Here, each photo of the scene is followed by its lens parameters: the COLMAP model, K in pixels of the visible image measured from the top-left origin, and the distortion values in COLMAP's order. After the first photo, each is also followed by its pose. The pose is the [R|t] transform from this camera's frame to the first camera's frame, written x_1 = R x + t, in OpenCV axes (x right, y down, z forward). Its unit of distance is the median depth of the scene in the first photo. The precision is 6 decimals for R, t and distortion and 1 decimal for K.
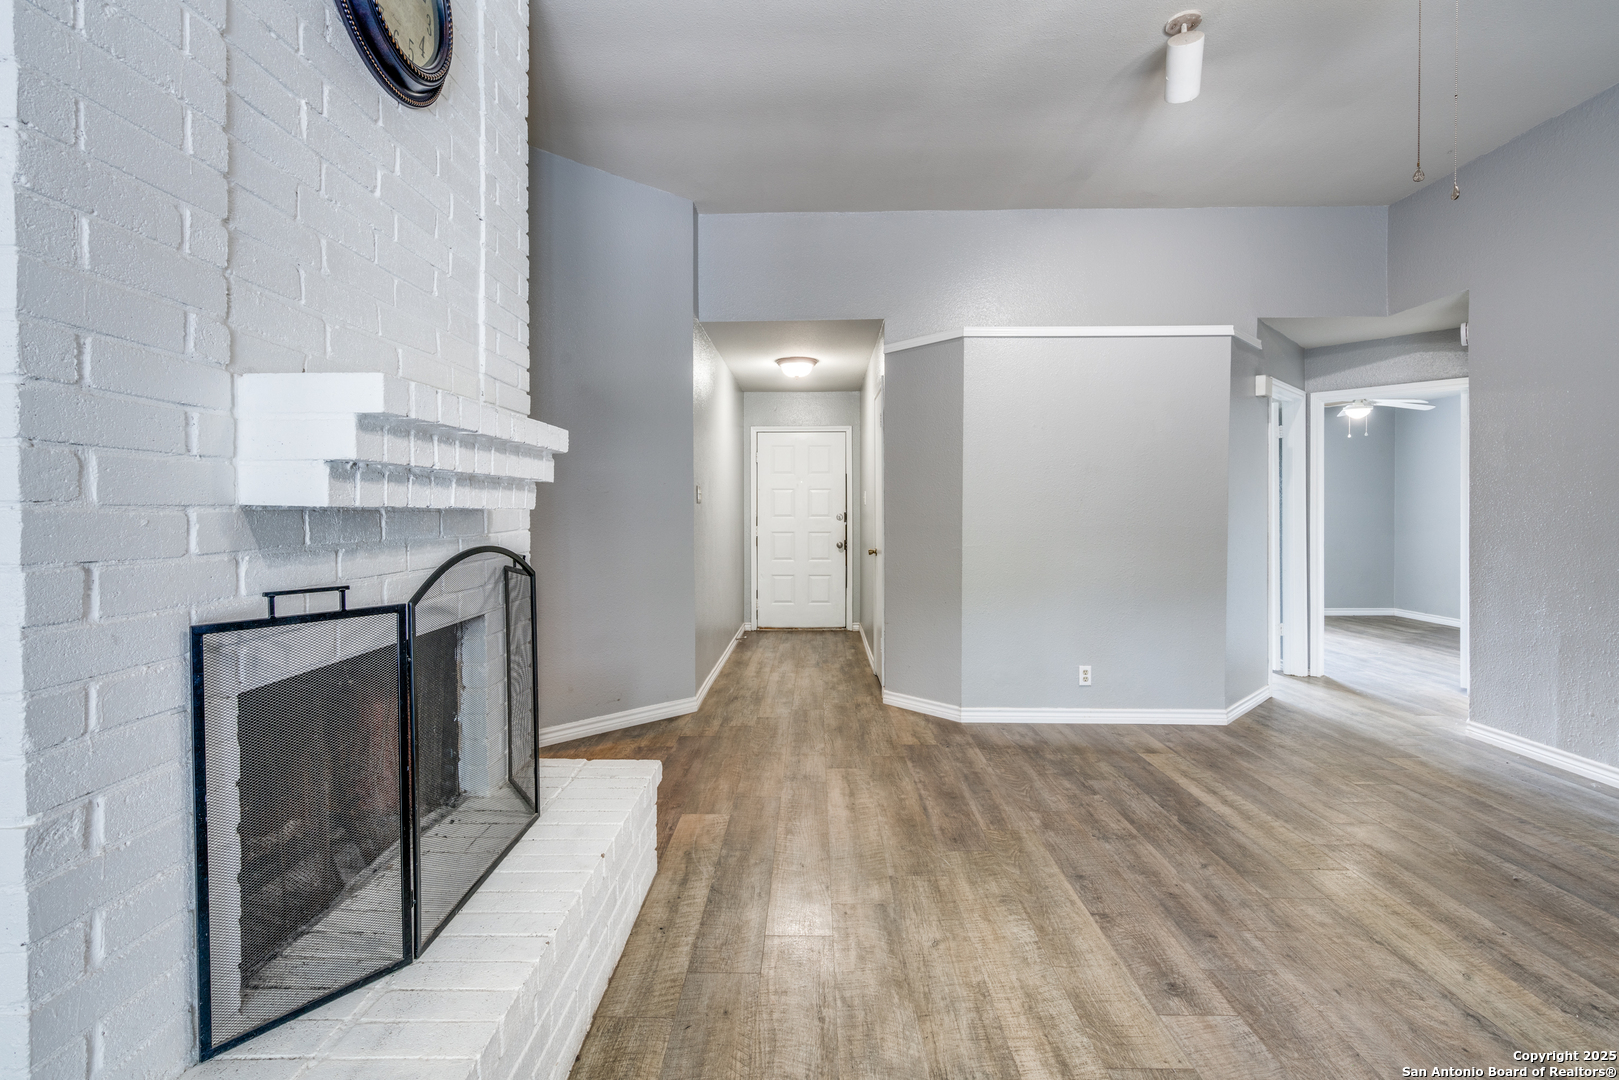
lens RADIAL K [[732.4, 0, 795.5], [0, 732.4, 528.0], [0, 0, 1]] dist [-0.006844, 0.002383]
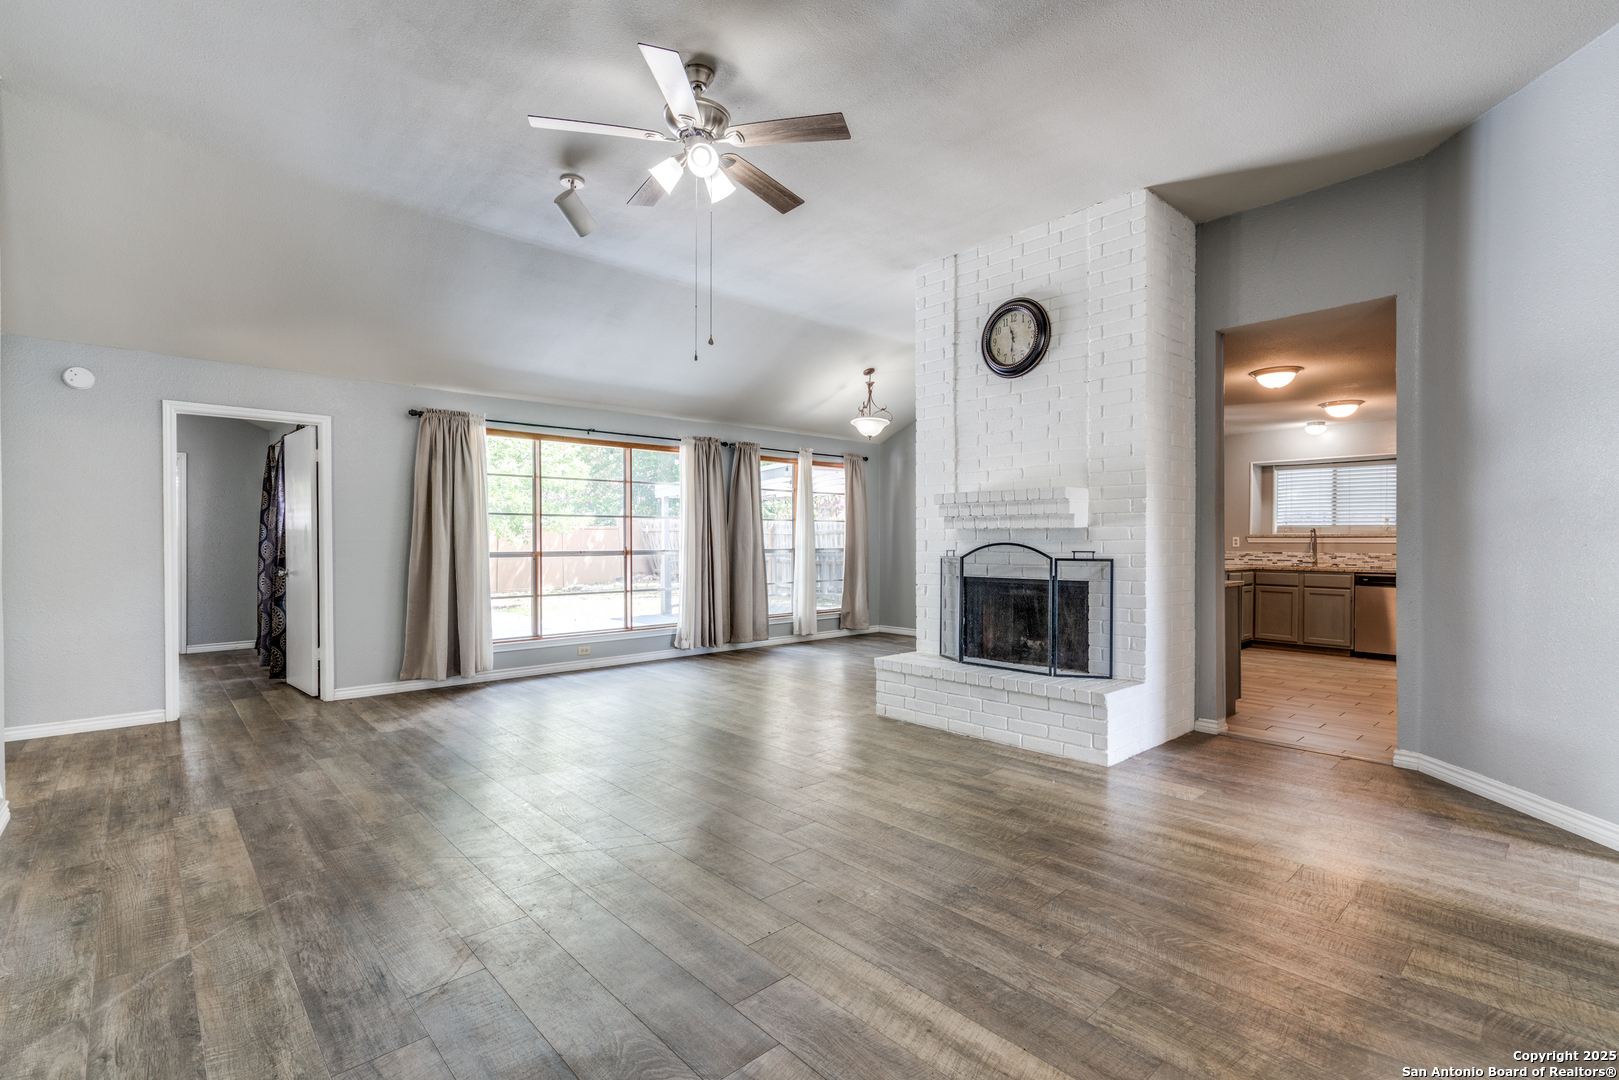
lens RADIAL K [[732.4, 0, 858.0], [0, 732.4, 549.9], [0, 0, 1]] dist [-0.006844, 0.002383]
pose [[-0.668796, 0.016180, -0.743270, 1.400348], [-0.013711, 0.999325, 0.034091, -0.023763], [0.743320, 0.032991, -0.668122, 1.781556]]
